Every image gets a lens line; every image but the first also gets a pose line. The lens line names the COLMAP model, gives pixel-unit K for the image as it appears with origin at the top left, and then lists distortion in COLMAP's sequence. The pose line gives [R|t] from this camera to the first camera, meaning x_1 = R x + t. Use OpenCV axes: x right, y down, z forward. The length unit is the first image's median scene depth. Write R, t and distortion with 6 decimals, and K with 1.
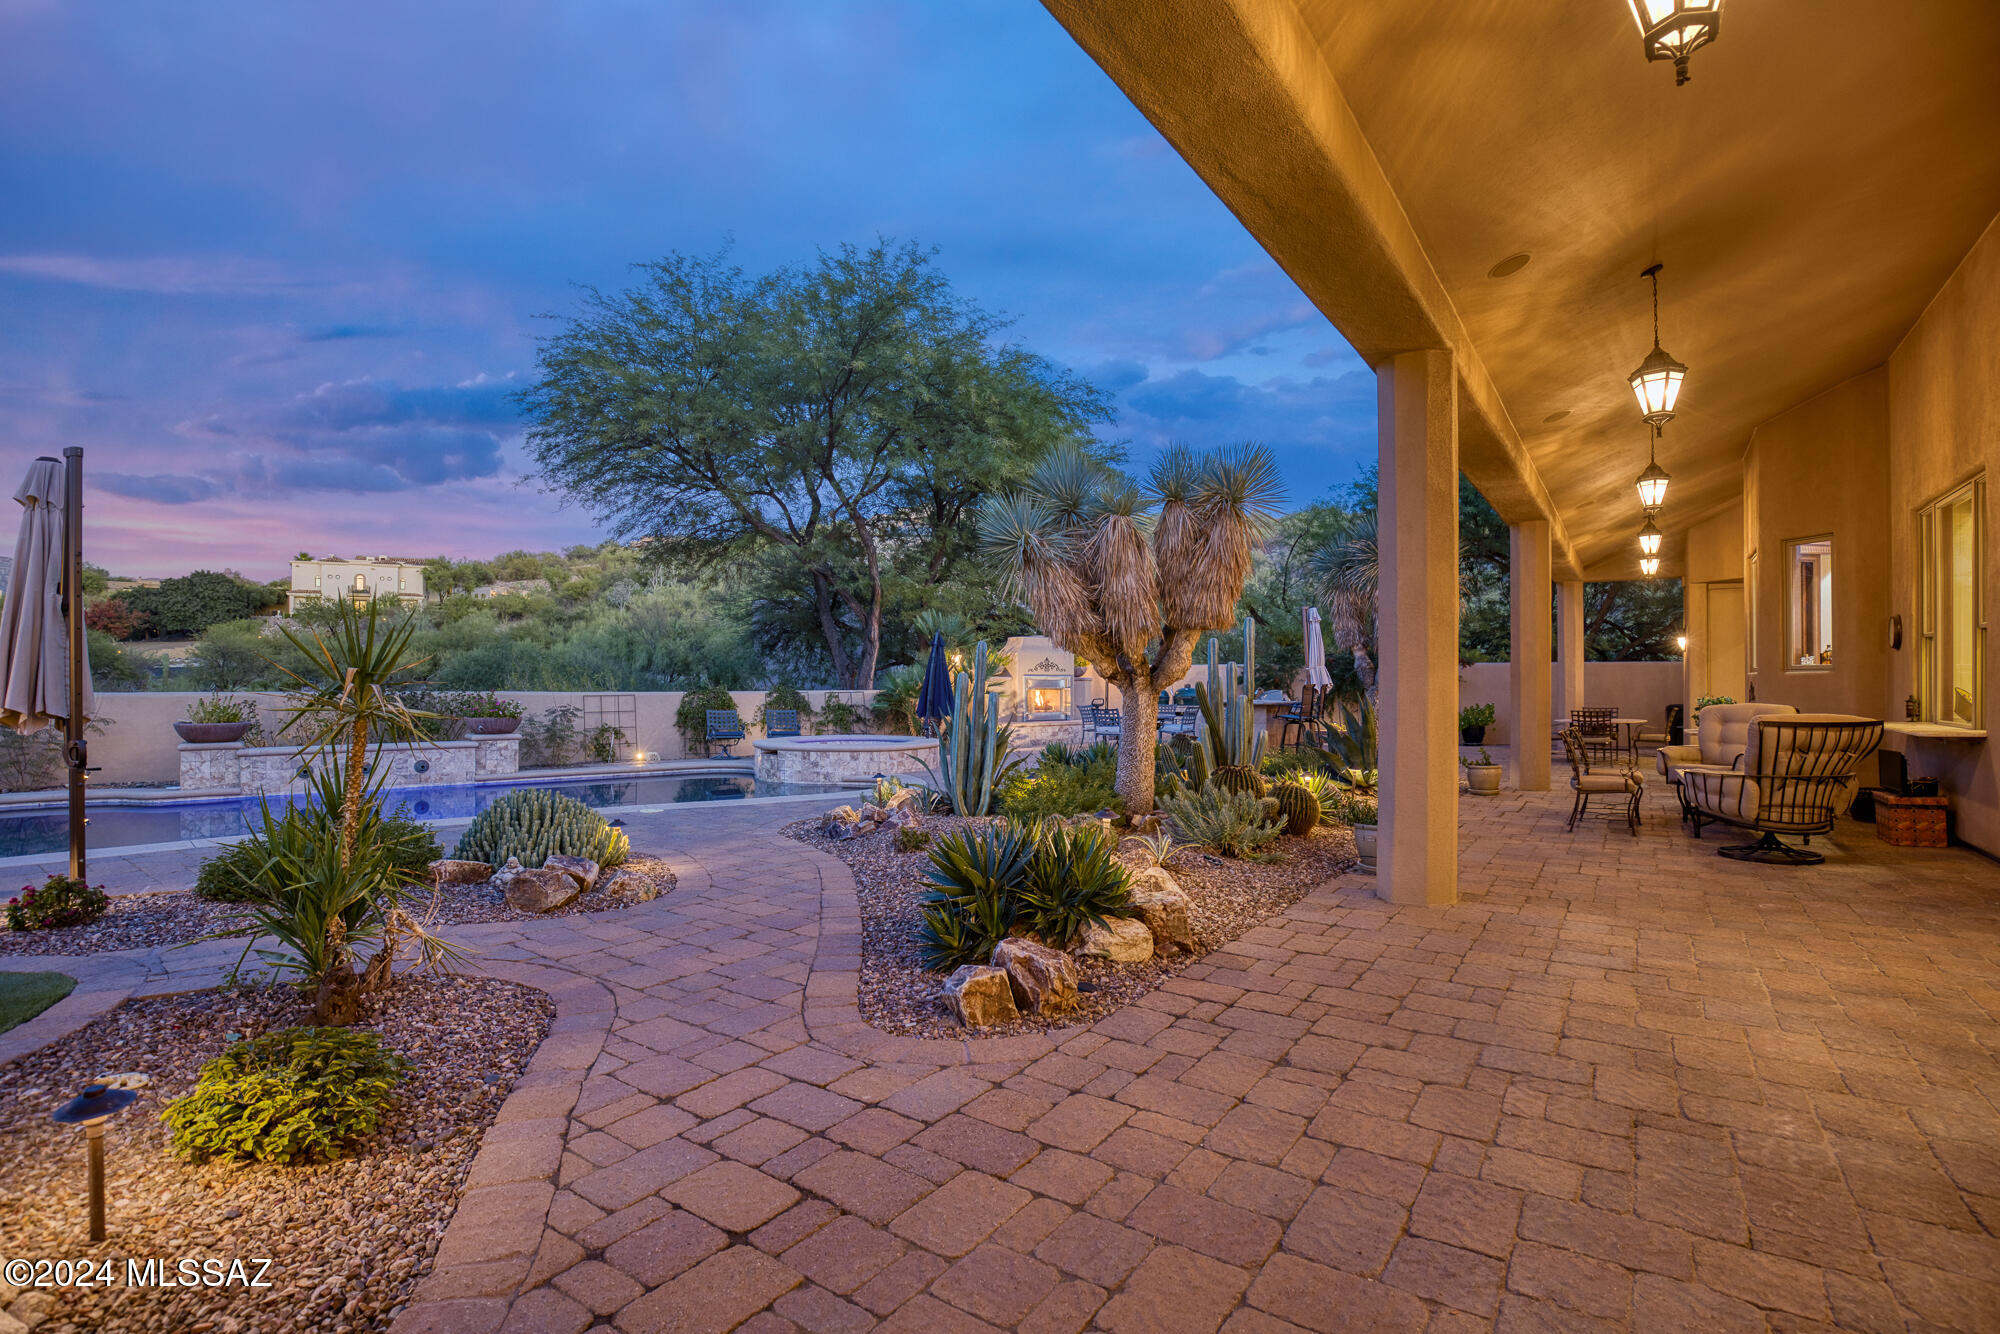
lens RADIAL K [[950.6, 0, 995.6], [0, 950.6, 663.5], [0, 0, 1]] dist [-0.002429, -0.000906]
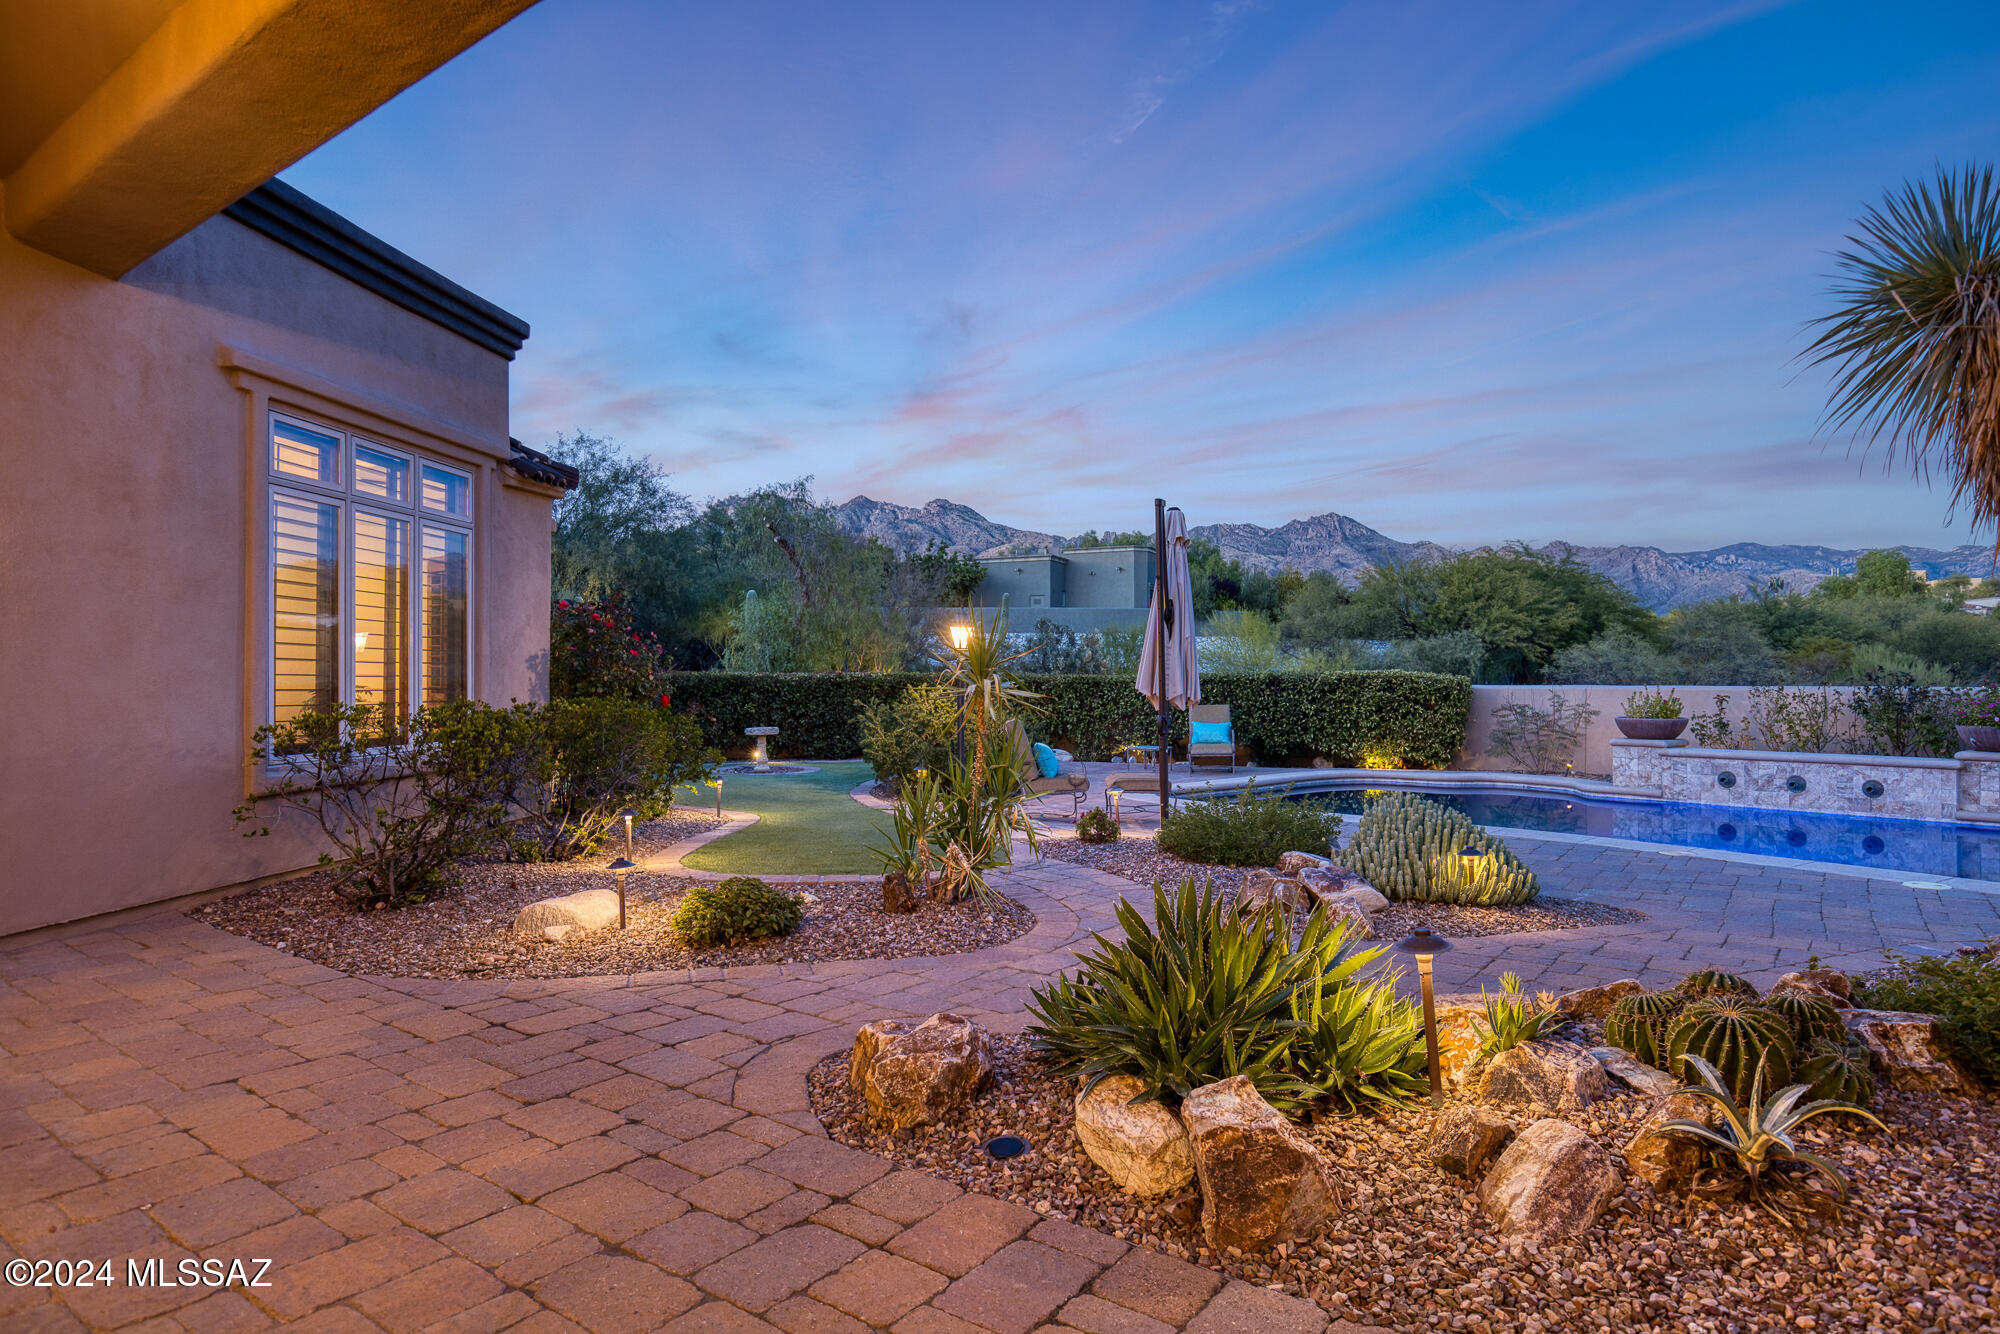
lens RADIAL K [[1146.0, 0, 997.4], [0, 1146.0, 669.9], [0, 0, 1]] dist [-0.006232, -0.000922]
pose [[-0.045943, -0.011994, -0.998872, 0.332813], [0.019348, 0.999730, -0.012895, 0.017013], [0.998757, -0.019919, -0.045698, 0.412138]]
